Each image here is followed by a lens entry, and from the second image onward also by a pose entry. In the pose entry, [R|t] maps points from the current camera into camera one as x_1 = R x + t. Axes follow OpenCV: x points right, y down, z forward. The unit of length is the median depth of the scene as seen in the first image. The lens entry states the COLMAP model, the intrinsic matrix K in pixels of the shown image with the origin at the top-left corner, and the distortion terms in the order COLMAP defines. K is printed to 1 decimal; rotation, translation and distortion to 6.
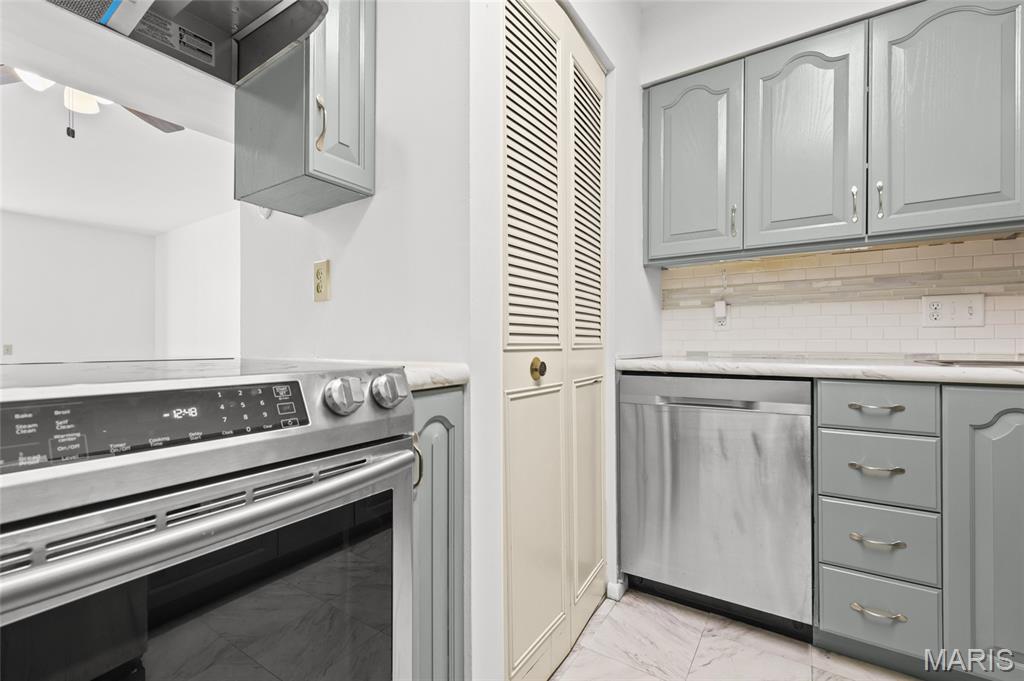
lens RADIAL K [[443.4, 0, 516.1], [0, 443.4, 343.6], [0, 0, 1]] dist [0.006984, 0.000195]
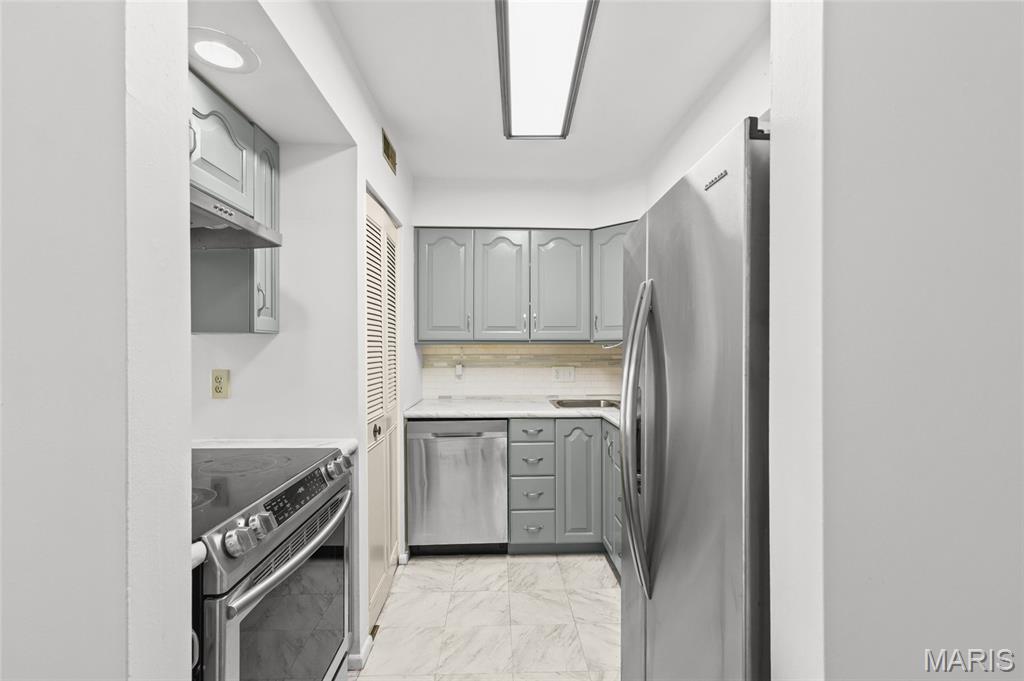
lens RADIAL K [[449.3, 0, 512.6], [0, 449.3, 346.0], [0, 0, 1]] dist [0.003144, 0.000586]
pose [[0.818818, -0.001185, 0.574052, -0.408472], [0.002362, 0.999996, -0.001306, -0.211273], [-0.574049, 0.002425, 0.818818, -0.572243]]
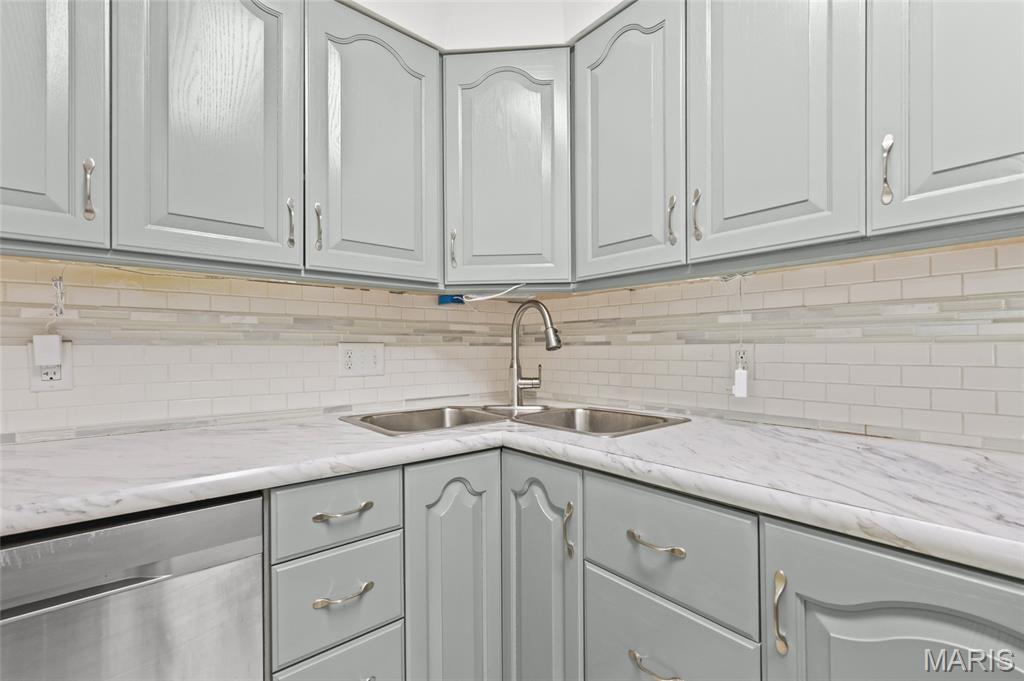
lens RADIAL K [[449.3, 0, 512.6], [0, 449.3, 346.0], [0, 0, 1]] dist [0.003144, 0.000586]
pose [[0.294630, 0.004018, 0.955603, 0.151777], [0.005535, 0.999967, -0.005910, -0.100958], [-0.955595, 0.007030, 0.294598, 0.426929]]
